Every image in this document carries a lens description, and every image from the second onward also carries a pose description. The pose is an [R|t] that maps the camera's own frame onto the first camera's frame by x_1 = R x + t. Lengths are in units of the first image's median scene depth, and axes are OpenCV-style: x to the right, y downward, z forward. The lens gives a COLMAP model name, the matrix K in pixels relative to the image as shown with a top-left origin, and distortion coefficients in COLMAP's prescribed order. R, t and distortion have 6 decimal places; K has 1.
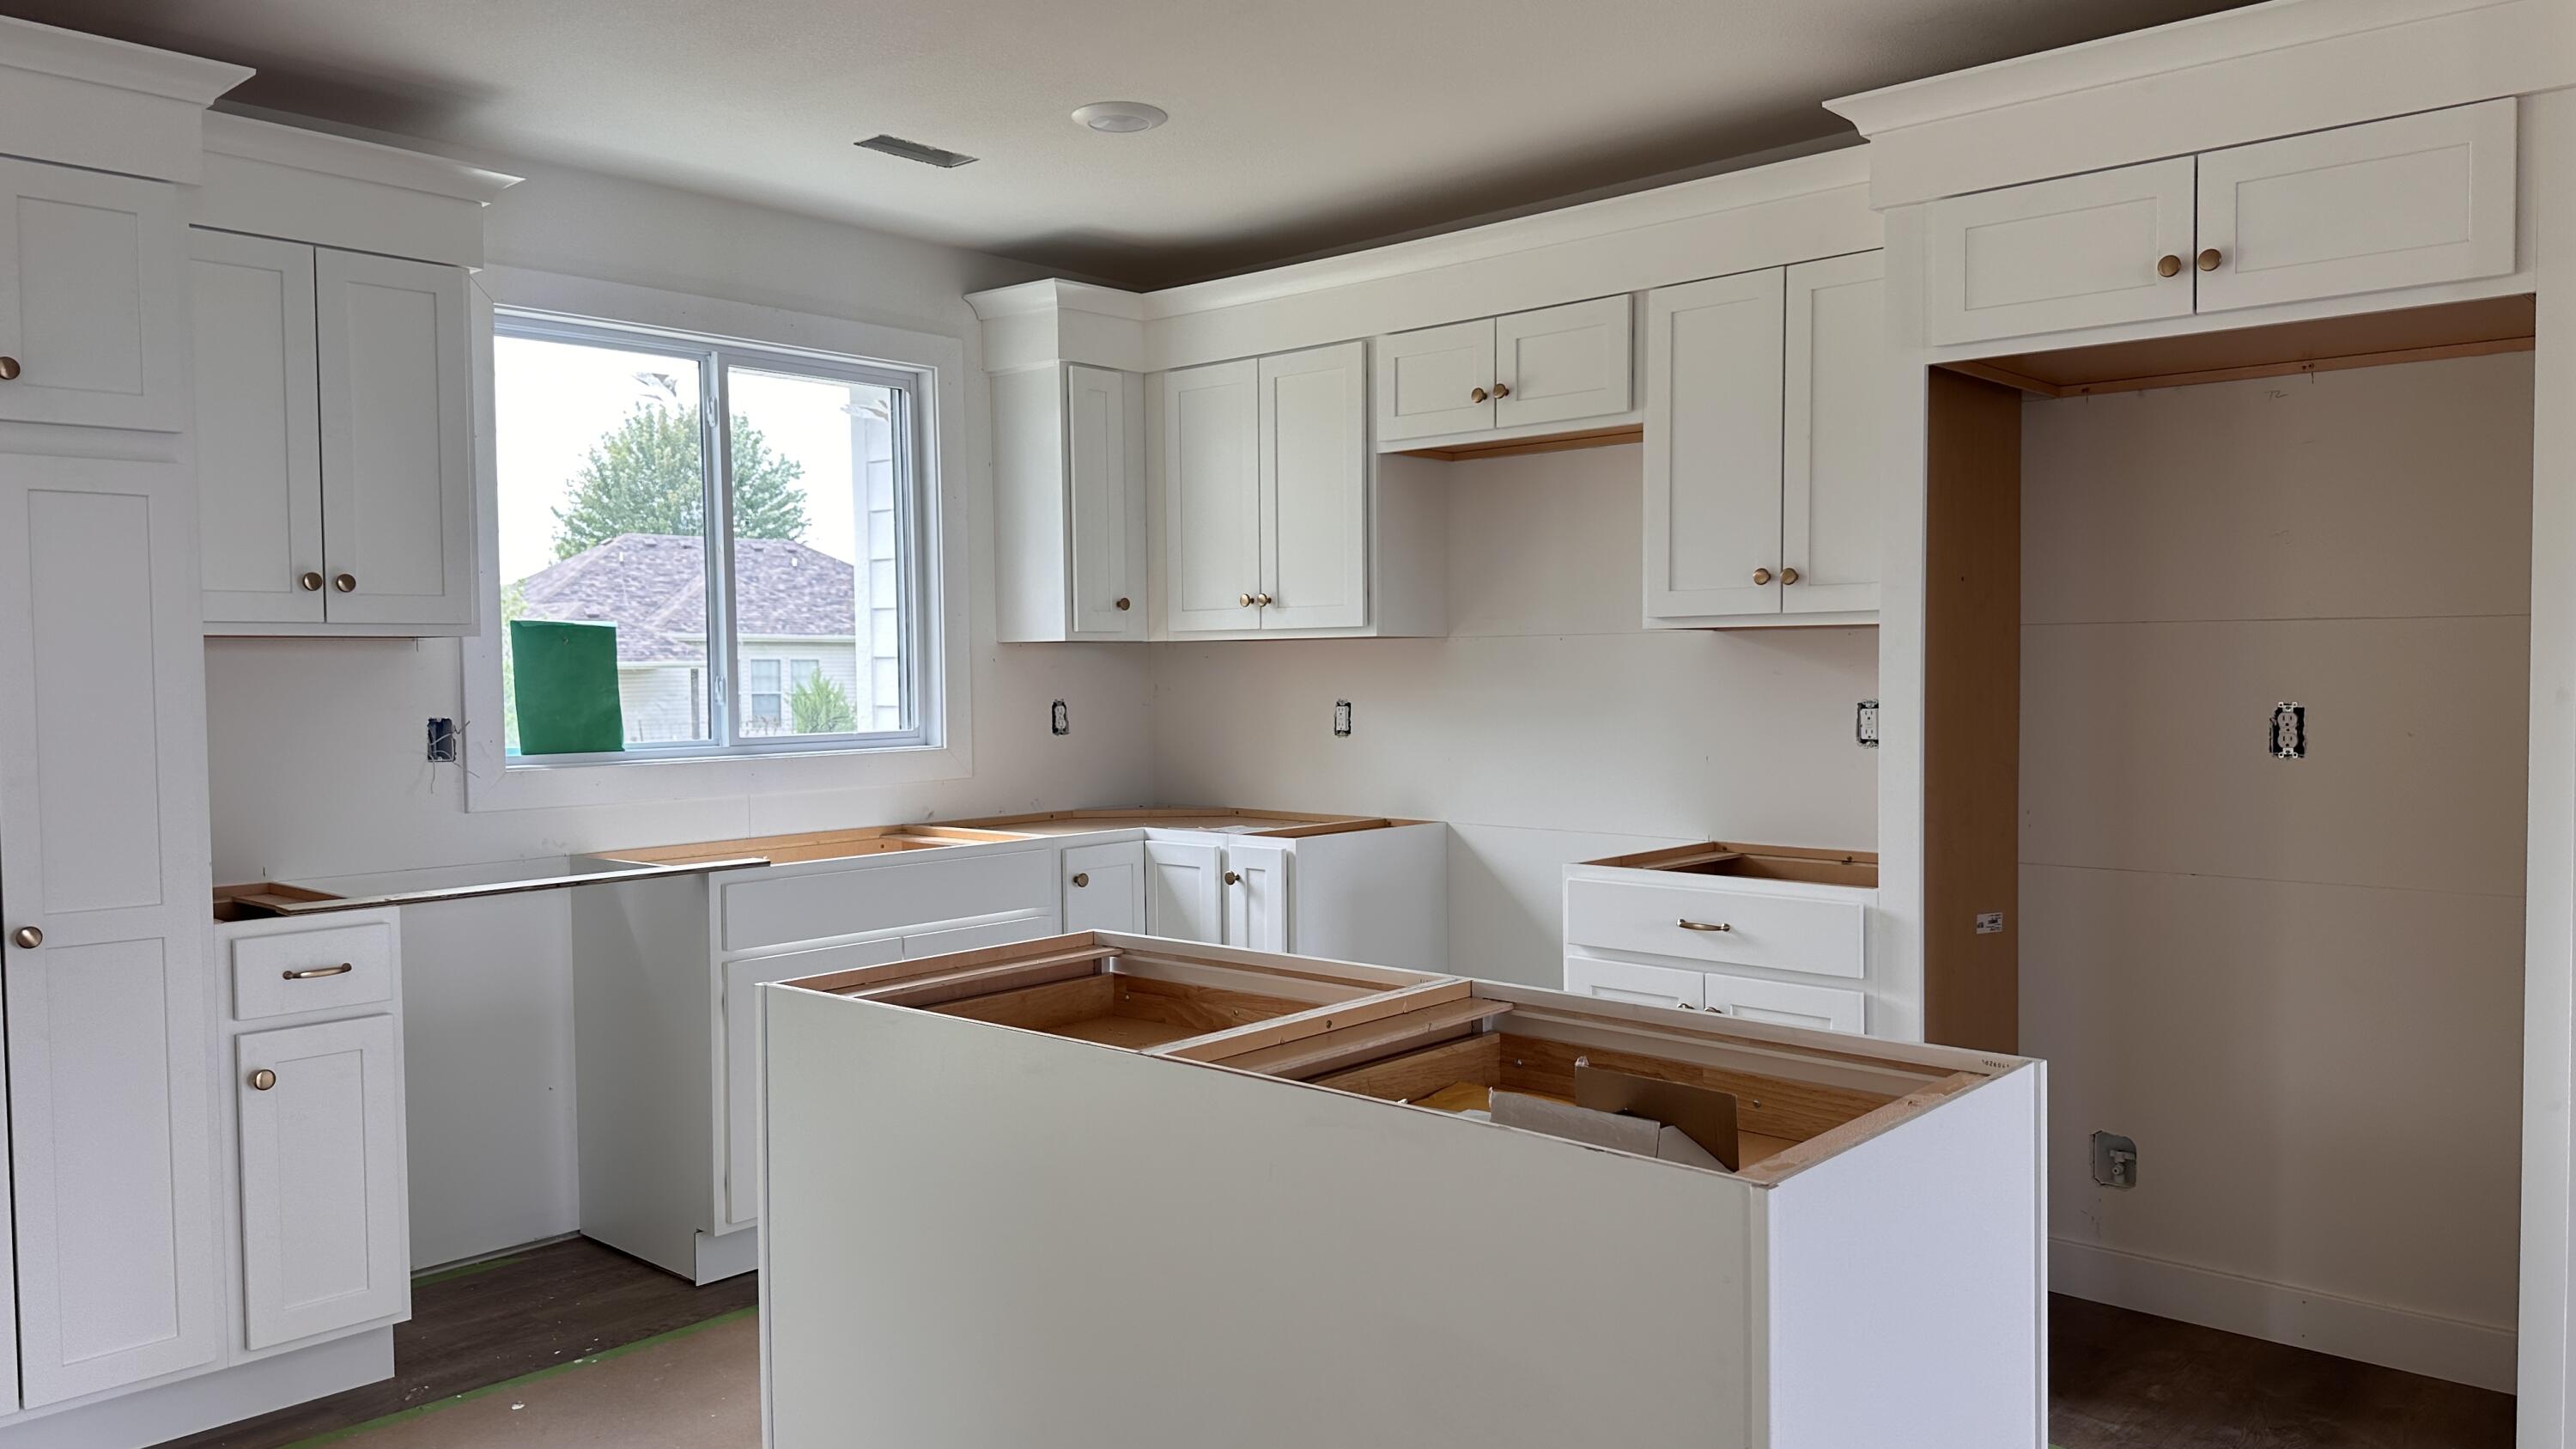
lens RADIAL K [[1795.3, 0, 1309.3], [0, 1795.3, 742.1], [0, 0, 1]] dist [0.053445, -0.028081]
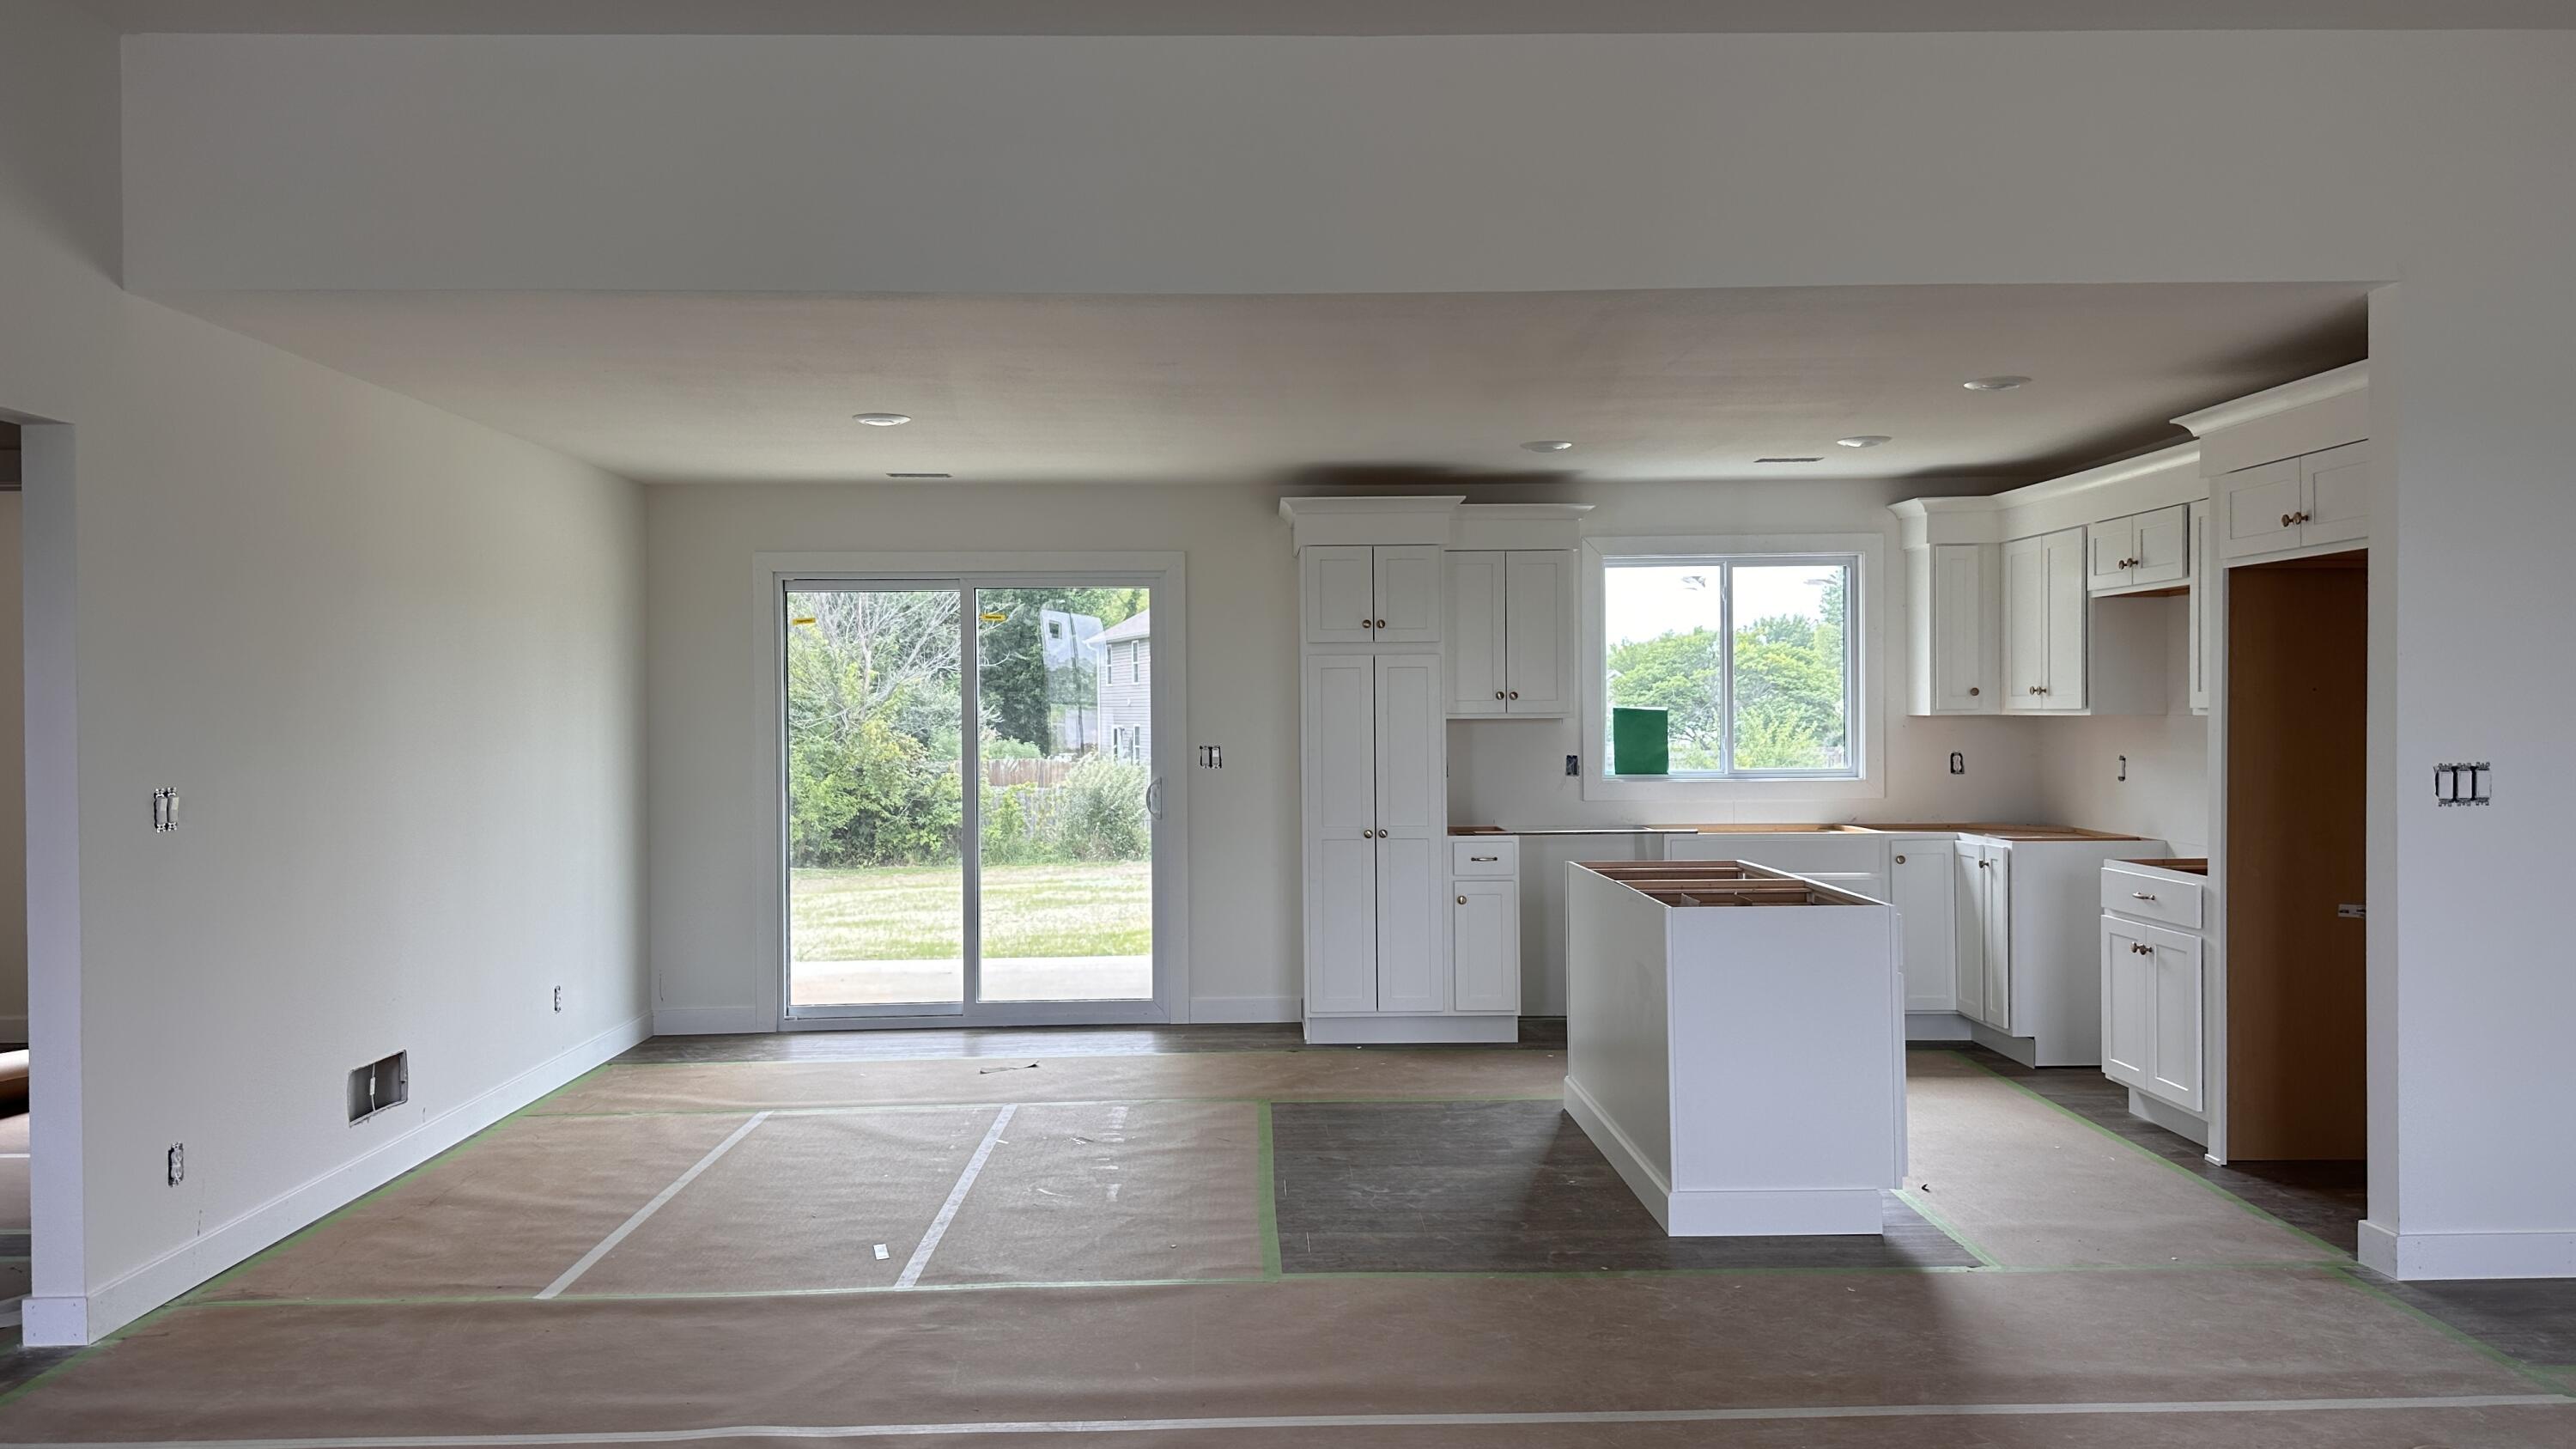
lens RADIAL K [[1795.3, 0, 1294.5], [0, 1795.3, 746.3], [0, 0, 1]] dist [0.053445, -0.028081]
pose [[0.686070, 0.018586, -0.727298, 0.728406], [-0.031556, 0.999493, -0.004225, -0.004130], [0.726851, 0.025849, 0.686308, -0.592260]]
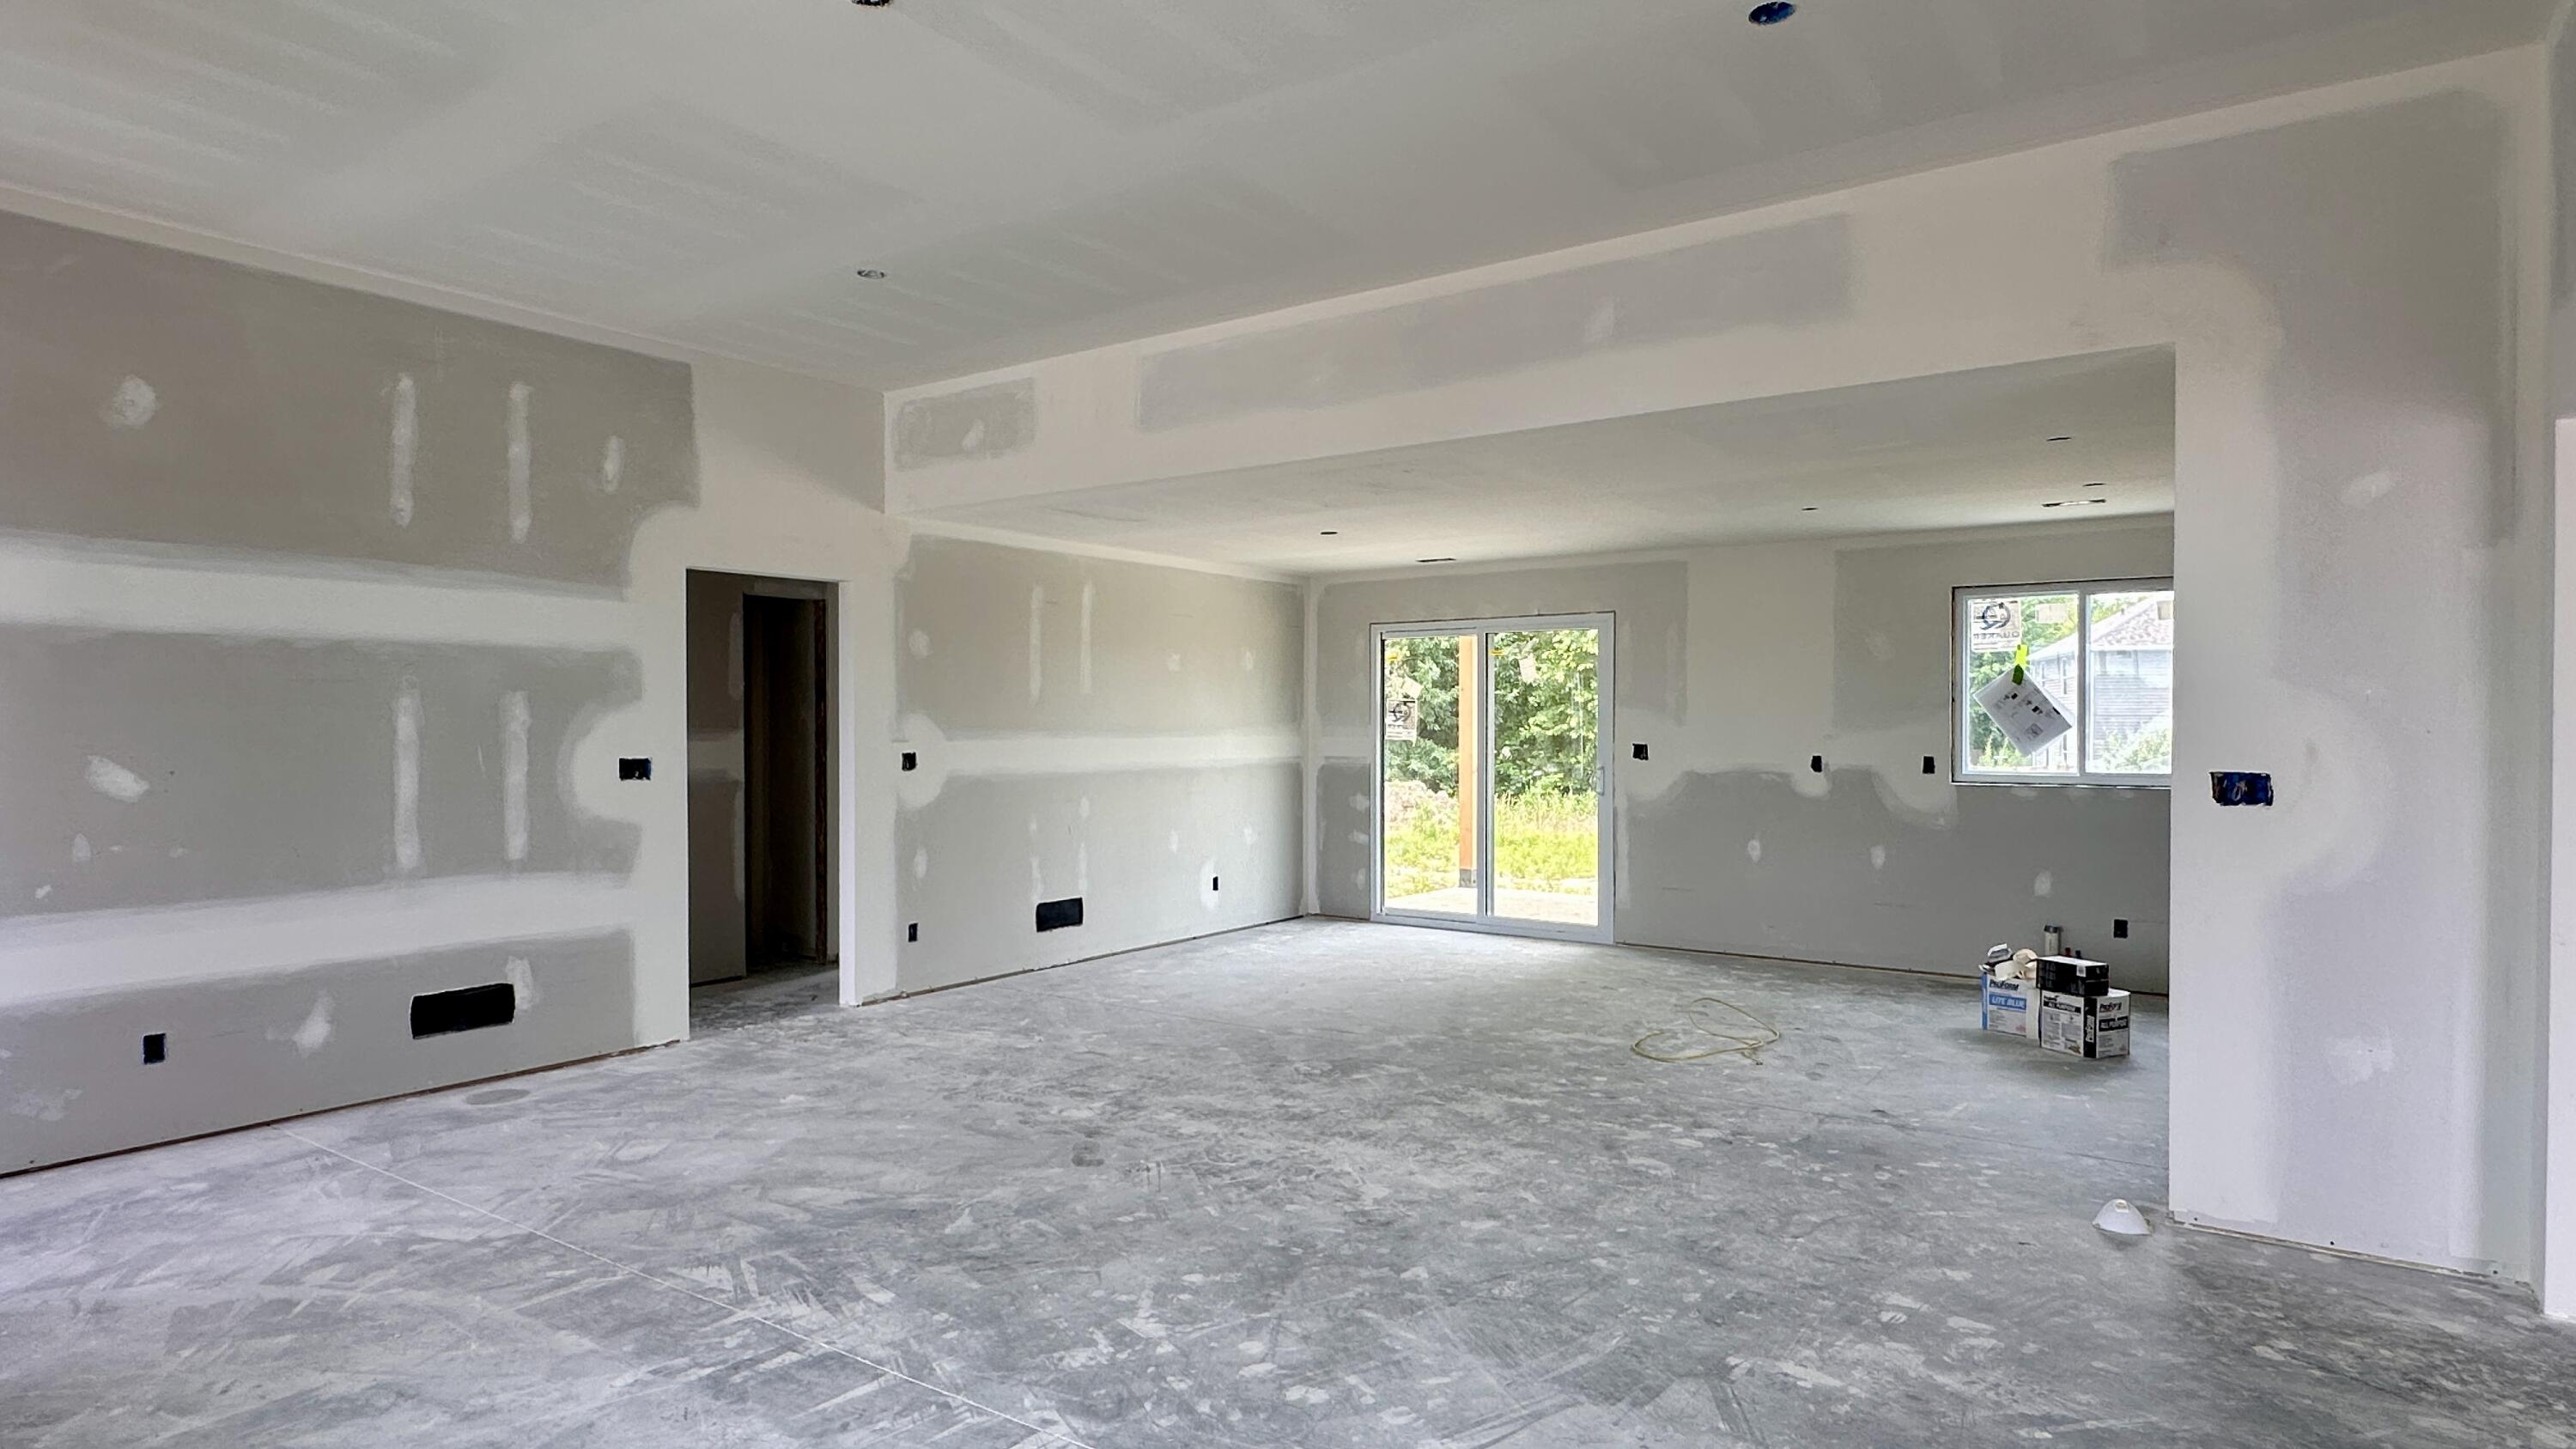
lens RADIAL K [[1398.2, 0, 1286.8], [0, 1398.2, 731.4], [0, 0, 1]] dist [-0.005805, 0.003143]
pose [[0.114794, 0.016914, -0.993245, 1.219282], [-0.046268, 0.998861, 0.011662, -0.026512], [0.992311, 0.044617, 0.115446, -0.106701]]
